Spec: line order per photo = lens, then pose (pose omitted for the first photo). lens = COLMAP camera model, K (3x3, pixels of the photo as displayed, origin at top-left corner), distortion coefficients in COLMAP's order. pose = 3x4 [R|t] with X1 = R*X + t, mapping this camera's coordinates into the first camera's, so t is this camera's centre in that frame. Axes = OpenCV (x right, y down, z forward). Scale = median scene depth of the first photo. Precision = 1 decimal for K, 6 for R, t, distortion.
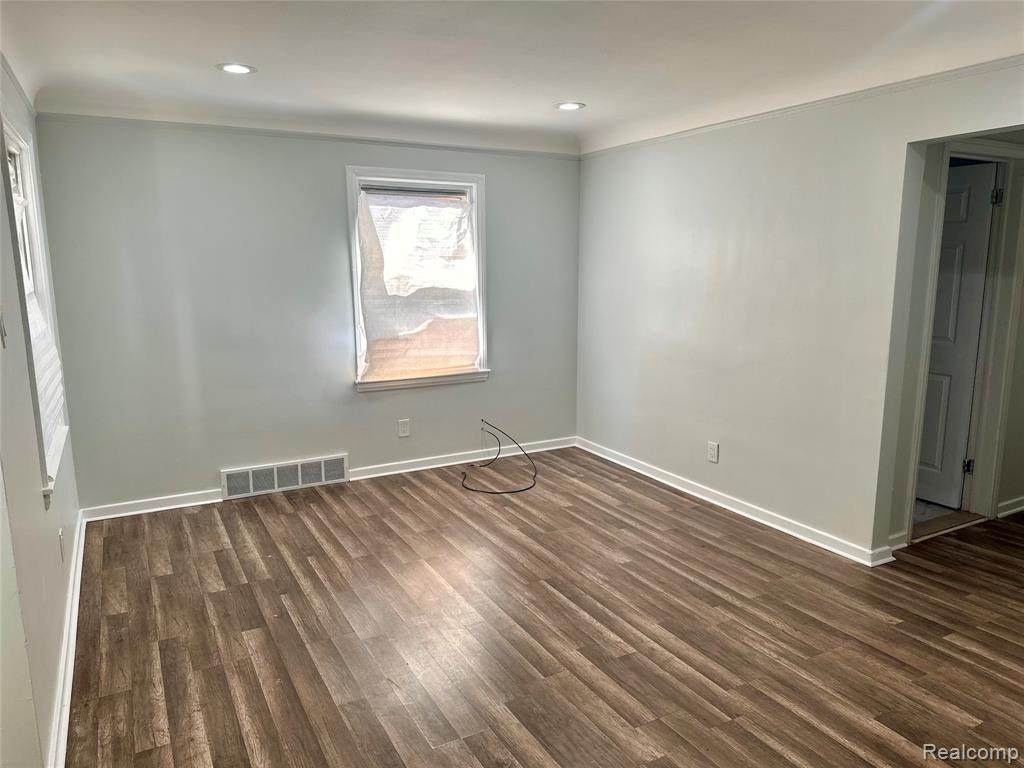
lens RADIAL K [[716.7, 0, 512.0], [0, 716.7, 384.0], [0, 0, 1]] dist [0.185248, -0.235566]
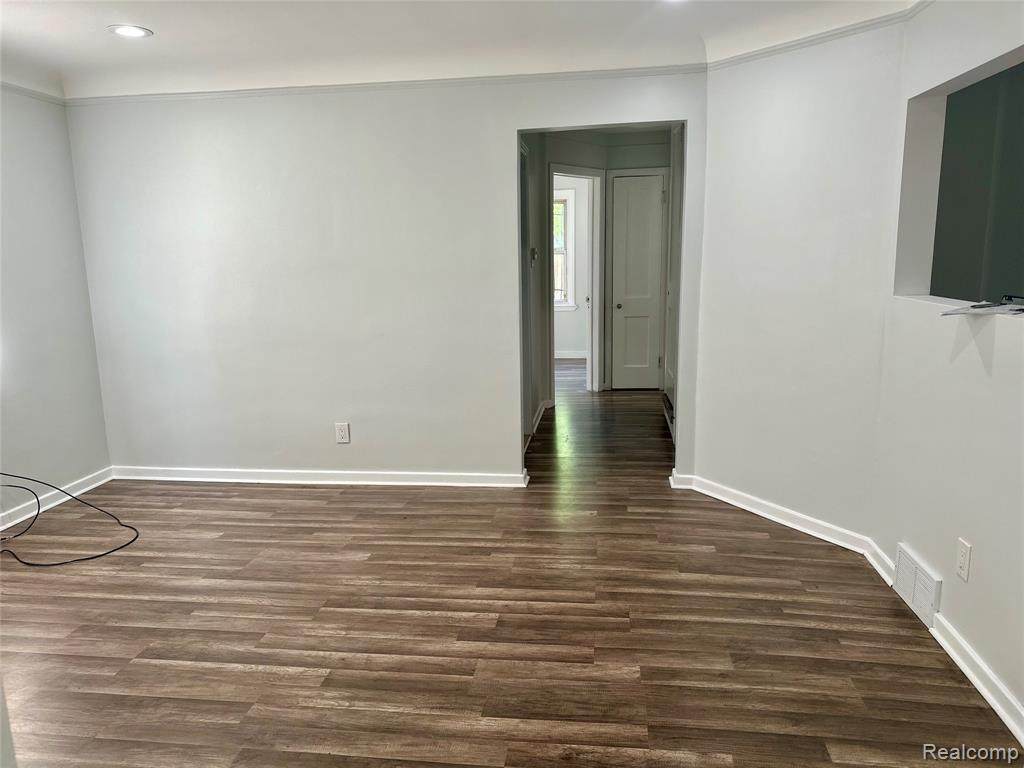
lens RADIAL K [[716.7, 0, 512.0], [0, 716.7, 384.0], [0, 0, 1]] dist [0.185248, -0.235566]
pose [[0.601784, -0.153179, 0.783831, -0.352433], [0.155538, 0.985121, 0.073101, -0.006624], [-0.783367, 0.077924, 0.616656, 0.232728]]
